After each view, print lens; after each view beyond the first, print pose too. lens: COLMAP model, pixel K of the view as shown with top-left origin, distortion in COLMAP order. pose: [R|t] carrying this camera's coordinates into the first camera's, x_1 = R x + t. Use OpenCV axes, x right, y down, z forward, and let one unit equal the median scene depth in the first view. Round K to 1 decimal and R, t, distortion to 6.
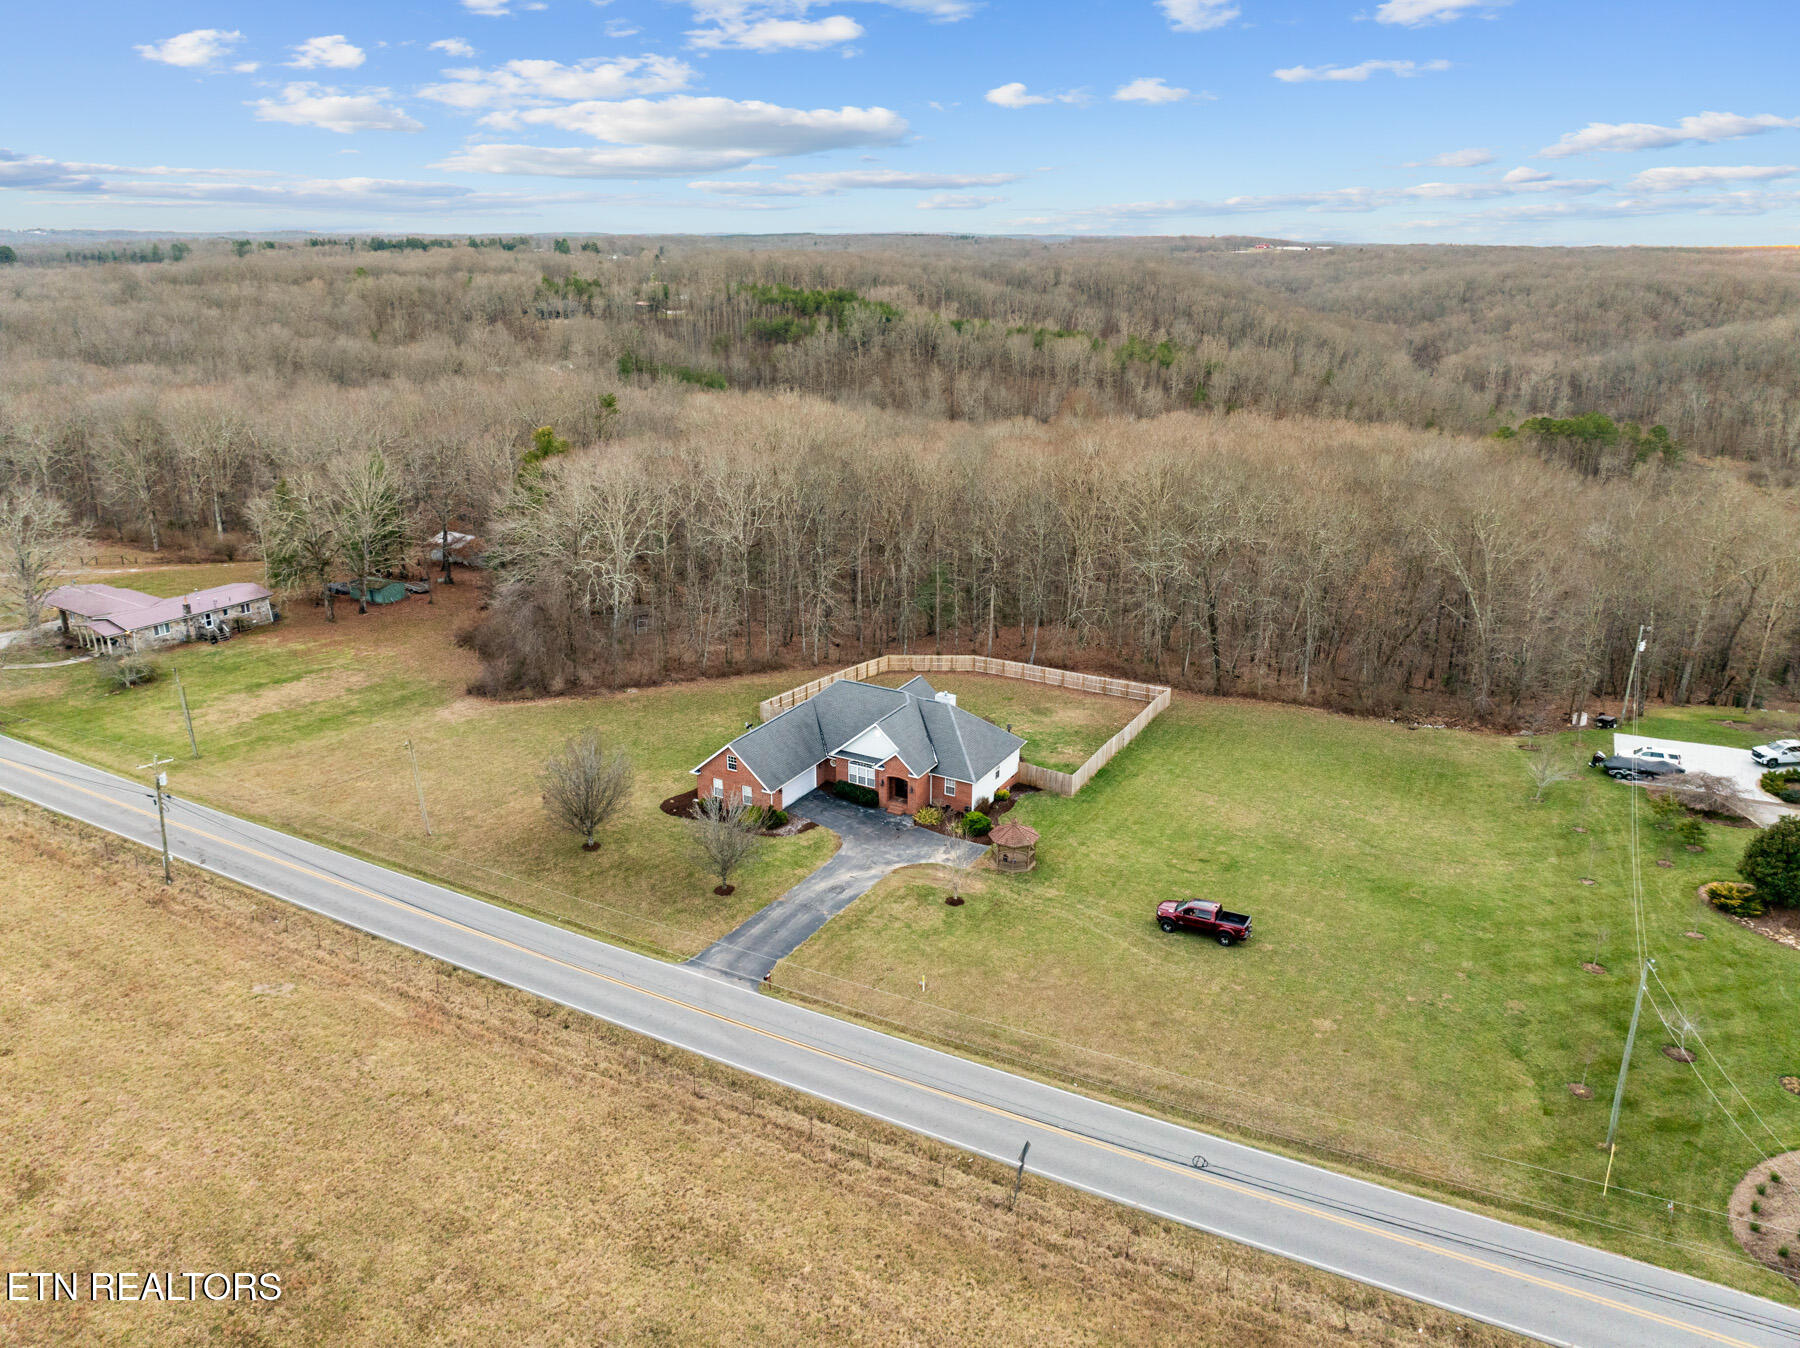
lens RADIAL K [[1237.9, 0, 900.0], [0, 1237.9, 674.0], [0, 0, 1]] dist [-0.049801, 0.024666]
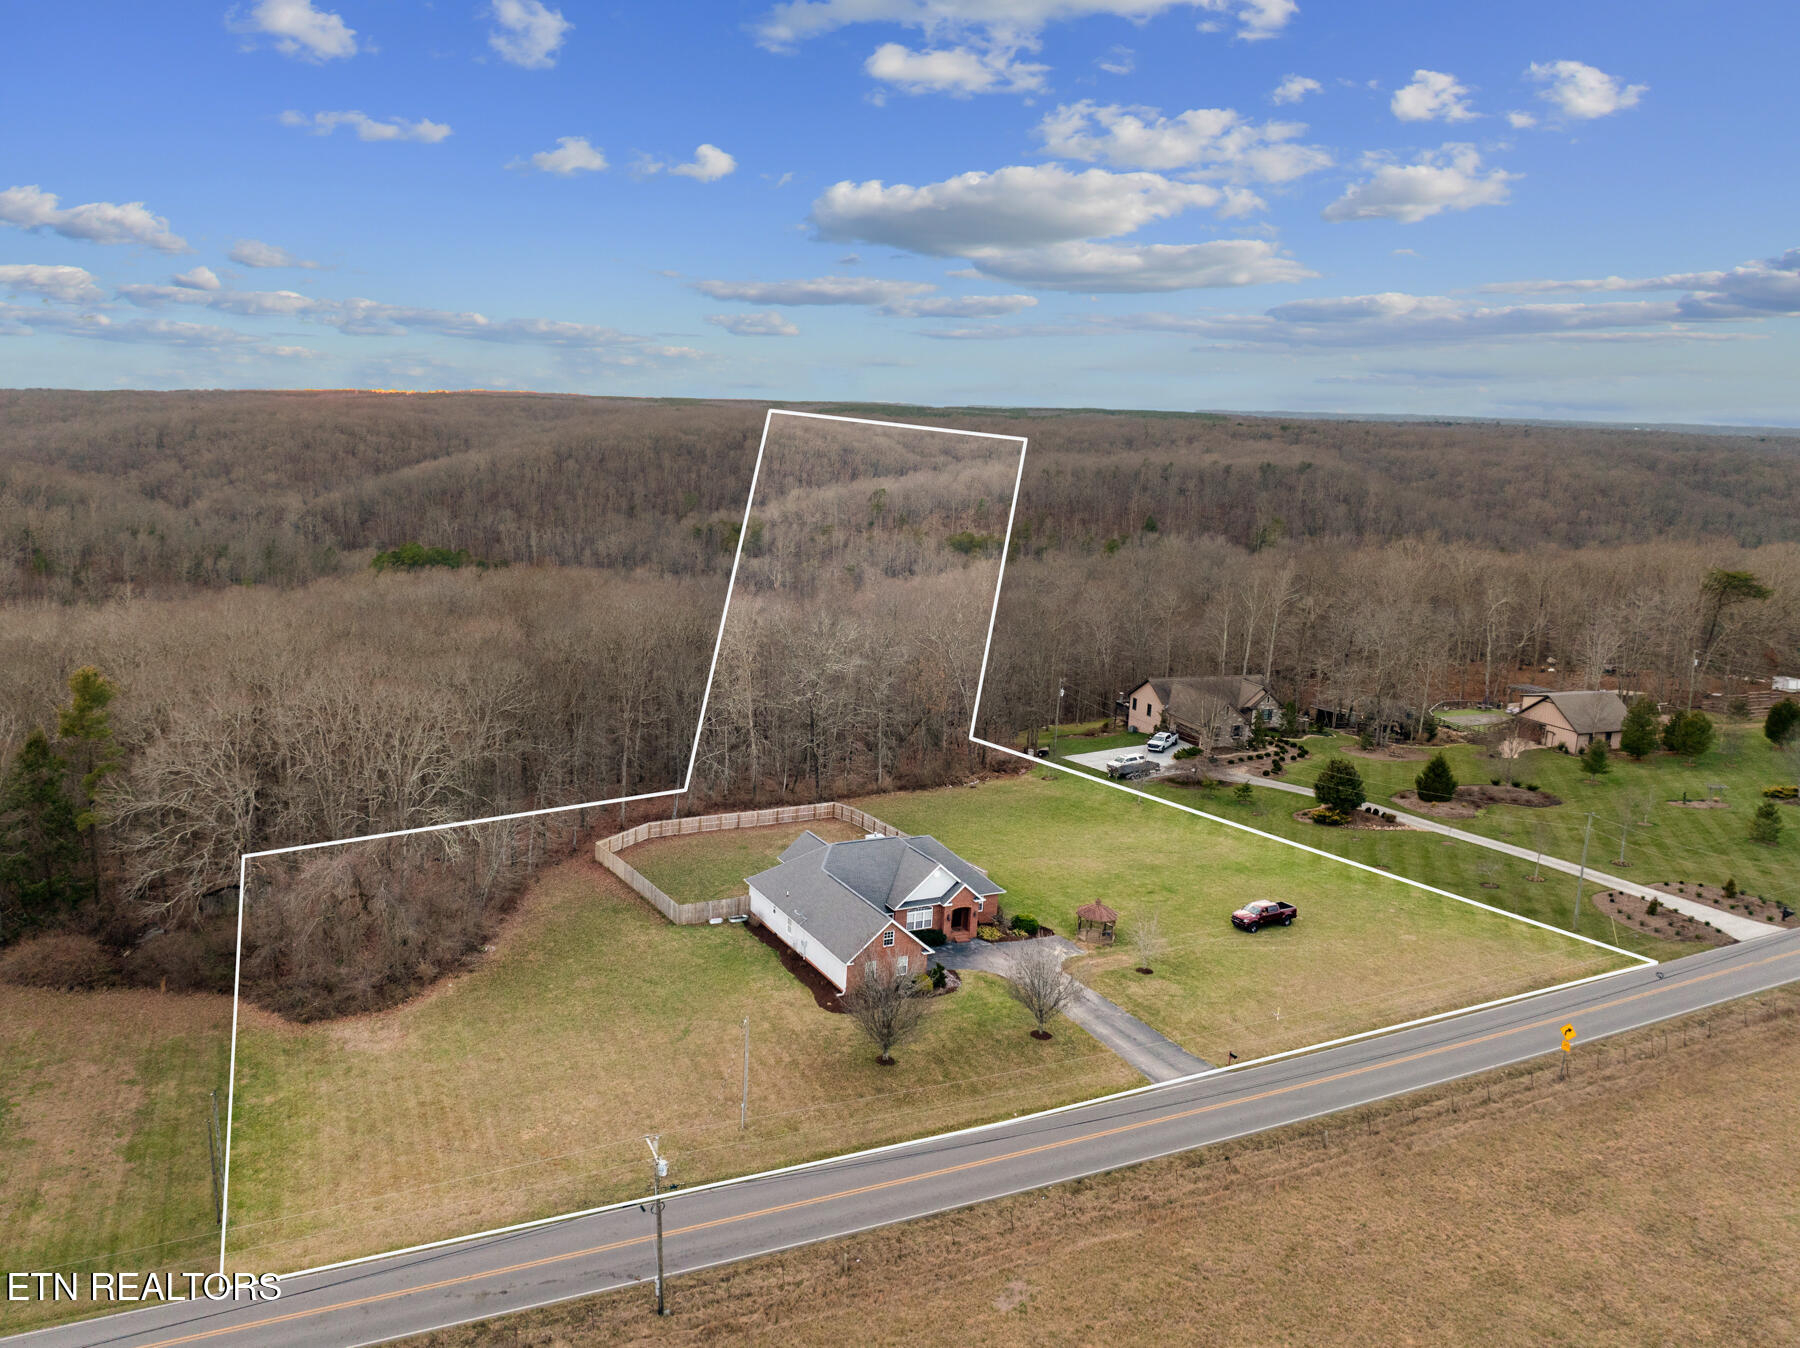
lens RADIAL K [[1307.7, 0, 731.8], [0, 1307.7, 729.5], [0, 0, 1]] dist [-0.009308, -0.006669]
pose [[0.630937, -0.182834, 0.753983, -1.228384], [0.240720, 0.970007, 0.033782, -0.196980], [-0.737545, 0.160184, 0.656025, 0.482812]]
